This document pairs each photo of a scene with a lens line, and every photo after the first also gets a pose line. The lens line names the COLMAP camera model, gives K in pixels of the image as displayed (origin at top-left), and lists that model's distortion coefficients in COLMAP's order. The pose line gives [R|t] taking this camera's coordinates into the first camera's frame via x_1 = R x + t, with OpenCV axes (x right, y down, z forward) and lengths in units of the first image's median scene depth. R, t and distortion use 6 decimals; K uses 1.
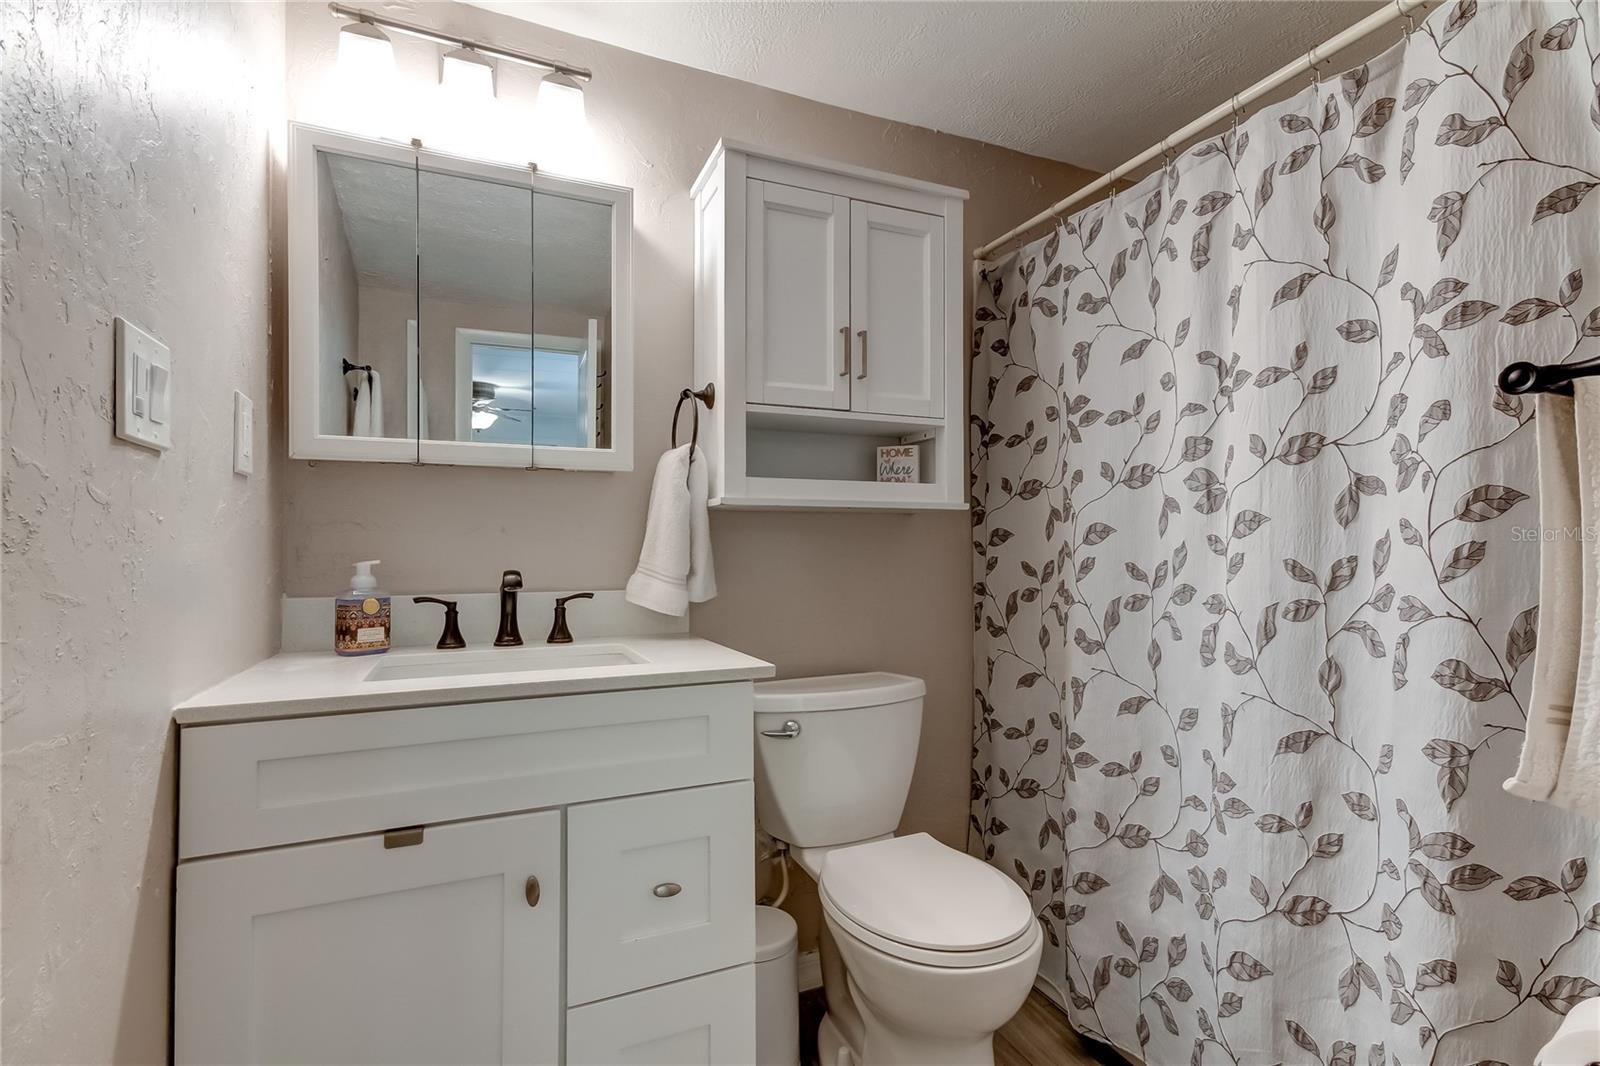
lens RADIAL K [[732.4, 0, 806.6], [0, 732.4, 549.1], [0, 0, 1]] dist [0.002771, 0.000360]
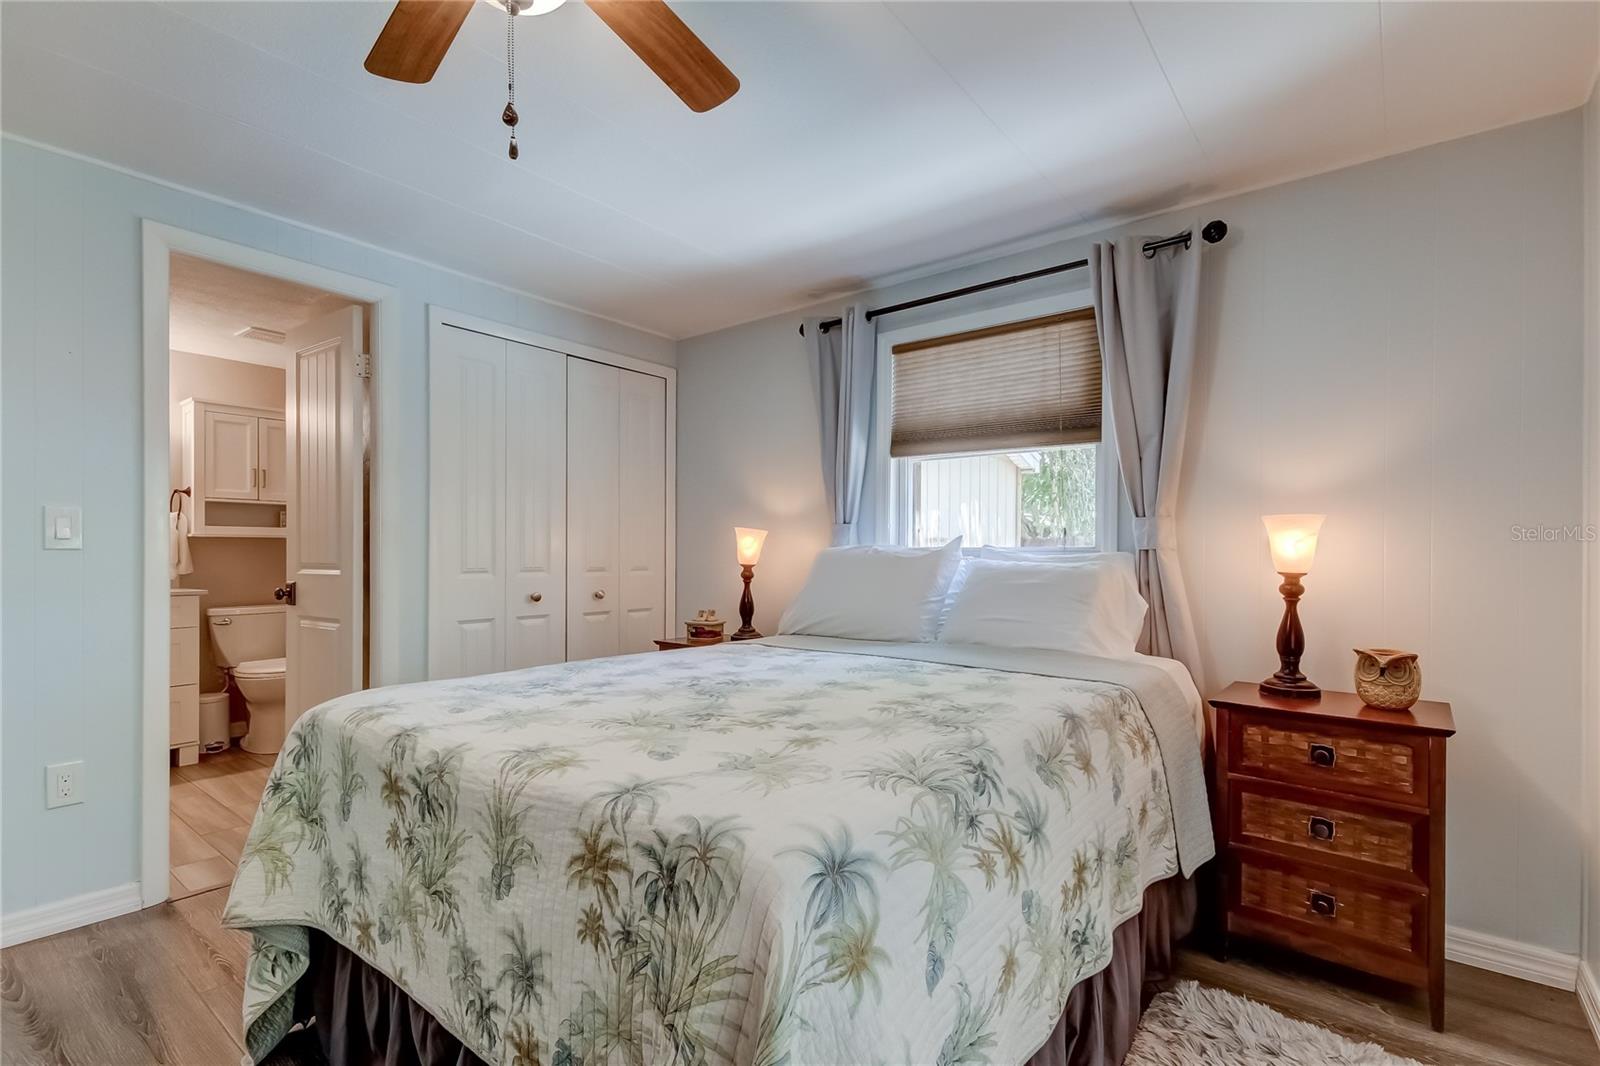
lens RADIAL K [[732.4, 0, 806.6], [0, 732.4, 549.1], [0, 0, 1]] dist [0.002771, 0.000360]
pose [[0.881154, -0.003499, 0.472817, 0.556621], [0.000251, 0.999976, 0.006932, -0.029666], [-0.472830, -0.005990, 0.881133, -2.270692]]
